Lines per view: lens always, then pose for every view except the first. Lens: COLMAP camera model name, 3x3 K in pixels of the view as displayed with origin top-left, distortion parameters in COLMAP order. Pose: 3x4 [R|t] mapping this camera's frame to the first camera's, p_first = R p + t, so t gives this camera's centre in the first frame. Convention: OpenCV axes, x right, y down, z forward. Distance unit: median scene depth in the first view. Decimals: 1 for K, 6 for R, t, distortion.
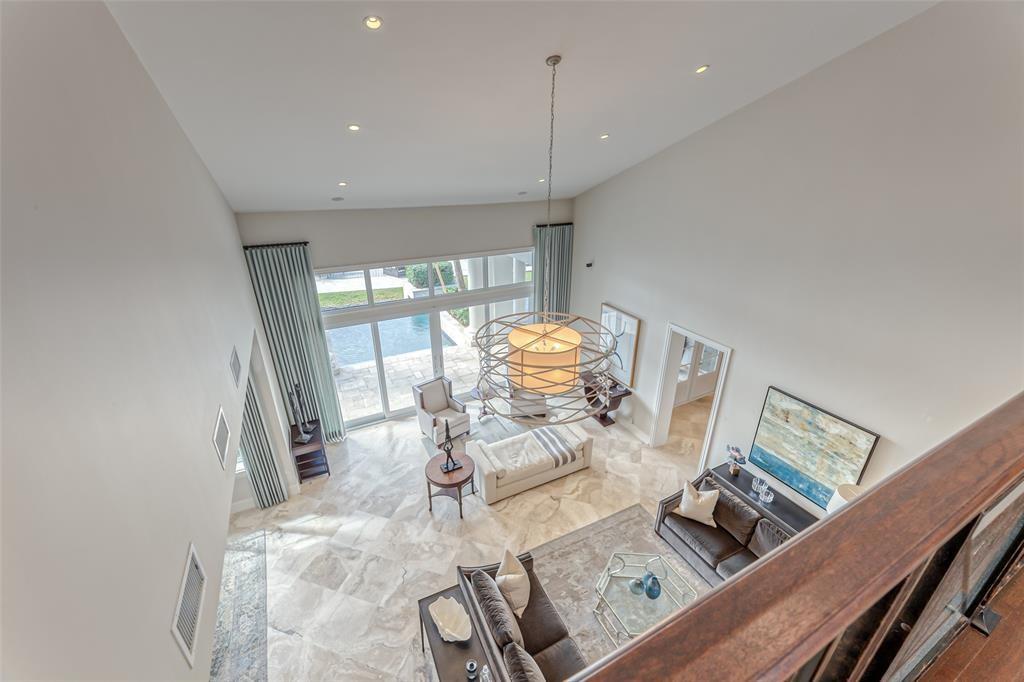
lens RADIAL K [[414.4, 0, 512.0], [0, 414.4, 341.0], [0, 0, 1]] dist [-0.000022, 0.000119]
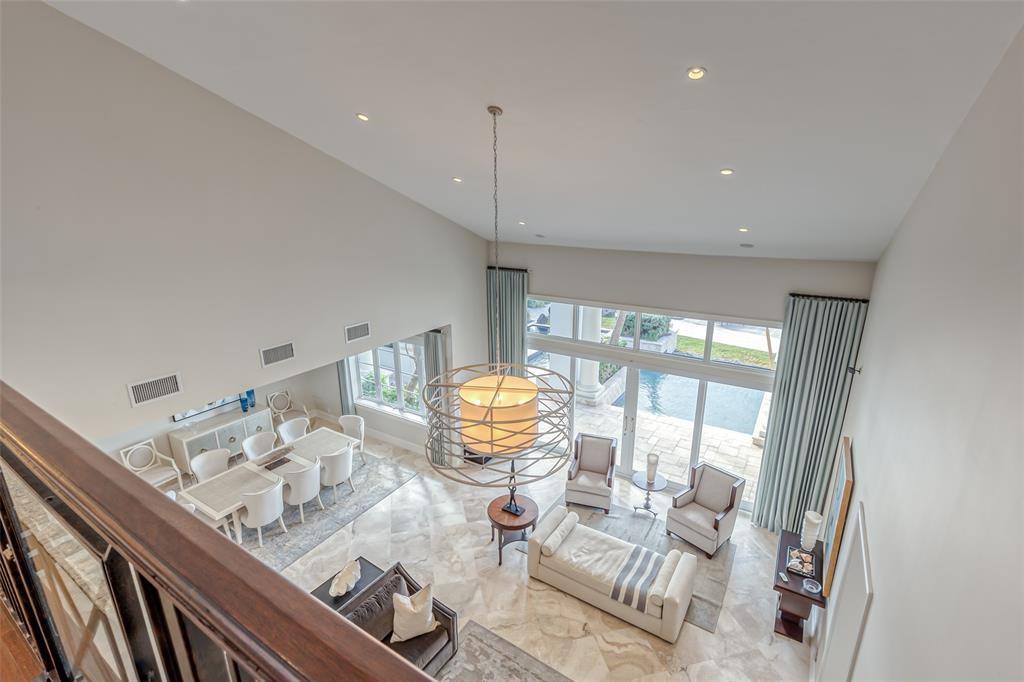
lens RADIAL K [[473.9, 0, 512.0], [0, 473.9, 341.0], [0, 0, 1]] dist [0.000300, 0.000120]
pose [[0.500696, 0.245309, -0.830137, 0.611563], [-0.341386, 0.937234, 0.071050, -0.127469], [0.795462, 0.247823, 0.553014, 0.272363]]
